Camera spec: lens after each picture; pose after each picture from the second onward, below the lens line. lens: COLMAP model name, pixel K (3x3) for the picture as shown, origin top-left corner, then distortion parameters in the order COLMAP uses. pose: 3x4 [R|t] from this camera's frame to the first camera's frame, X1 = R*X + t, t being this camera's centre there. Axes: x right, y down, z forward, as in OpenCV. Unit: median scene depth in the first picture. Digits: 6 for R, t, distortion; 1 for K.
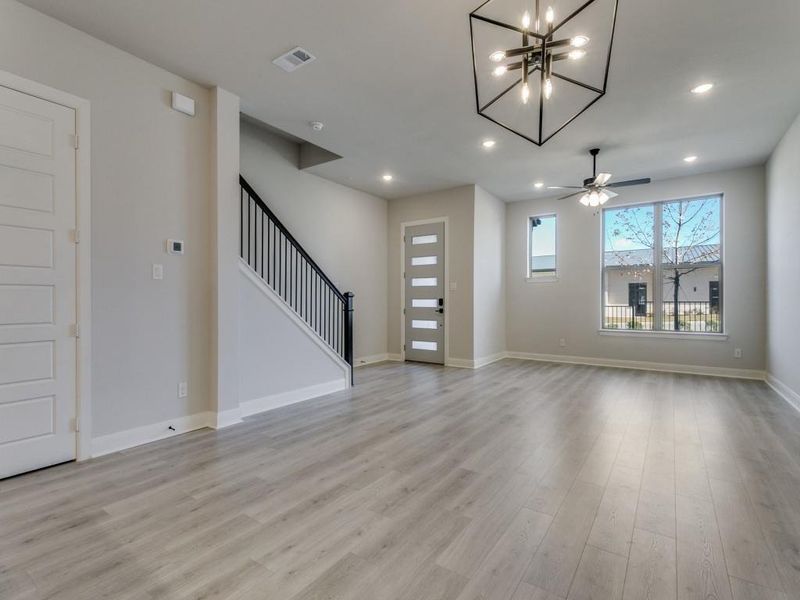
lens RADIAL K [[386.9, 0, 400.0], [0, 386.9, 300.0], [0, 0, 1]] dist [0.000700, 0.000054]
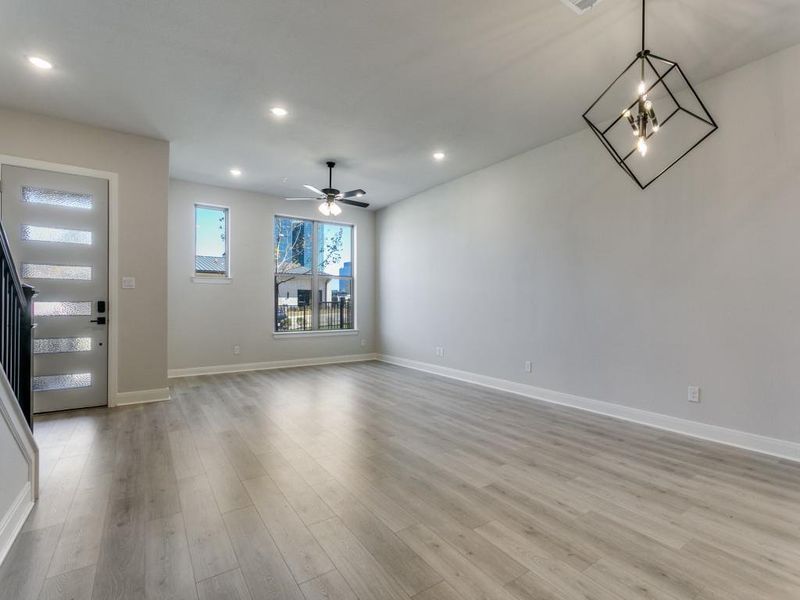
lens RADIAL K [[378.6, 0, 400.0], [0, 378.6, 300.0], [0, 0, 1]] dist [0.001463, 0.000414]
pose [[0.360405, 0.012643, 0.932710, -0.389290], [-0.003032, 0.999919, -0.012382, 0.000951], [-0.932791, 0.001634, 0.360414, 0.443019]]
